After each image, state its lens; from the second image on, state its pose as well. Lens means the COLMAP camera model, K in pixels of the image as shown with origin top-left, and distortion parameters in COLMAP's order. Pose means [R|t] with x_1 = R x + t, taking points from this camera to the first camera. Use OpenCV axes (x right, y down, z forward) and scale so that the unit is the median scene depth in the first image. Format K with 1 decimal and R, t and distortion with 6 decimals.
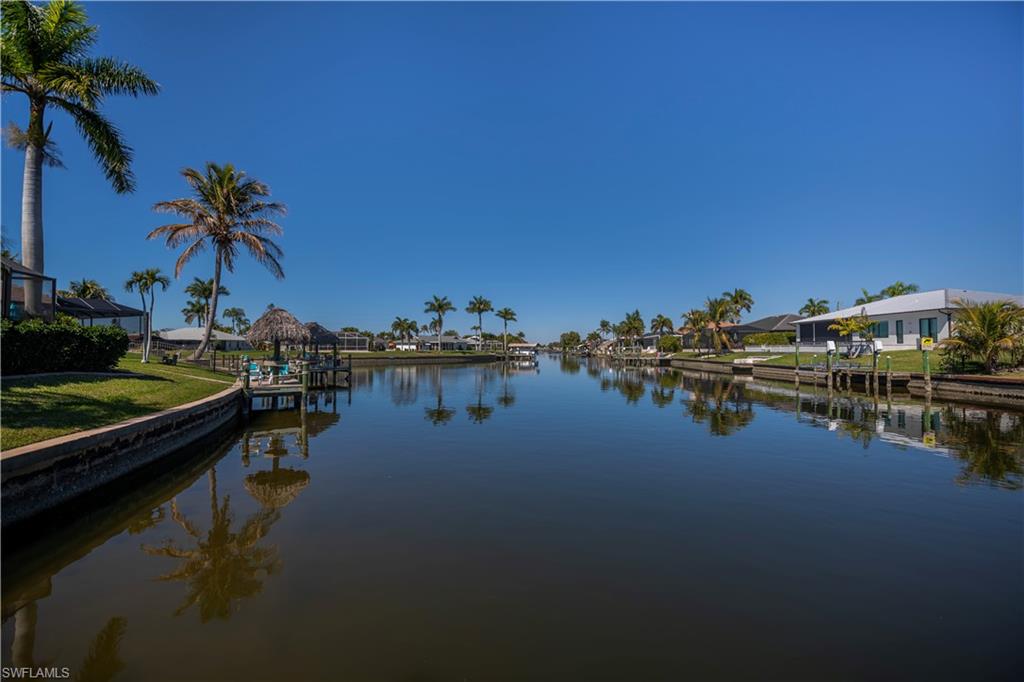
lens RADIAL K [[415.2, 0, 516.0], [0, 415.2, 339.2], [0, 0, 1]] dist [-0.015495, -0.000771]
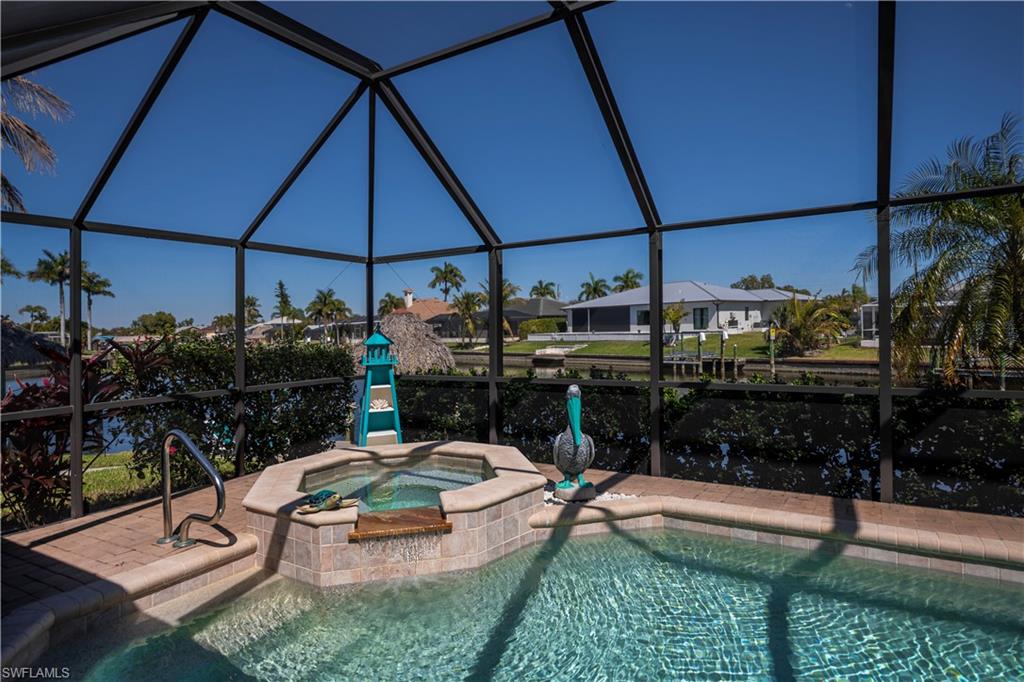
lens RADIAL K [[579.6, 0, 512.3], [0, 579.6, 314.1], [0, 0, 1]] dist [0.005420, 0.000977]
pose [[0.736415, -0.004042, 0.676518, -0.256248], [0.011190, 0.999918, -0.006207, -0.016118], [-0.676437, 0.012142, 0.736400, 0.087951]]
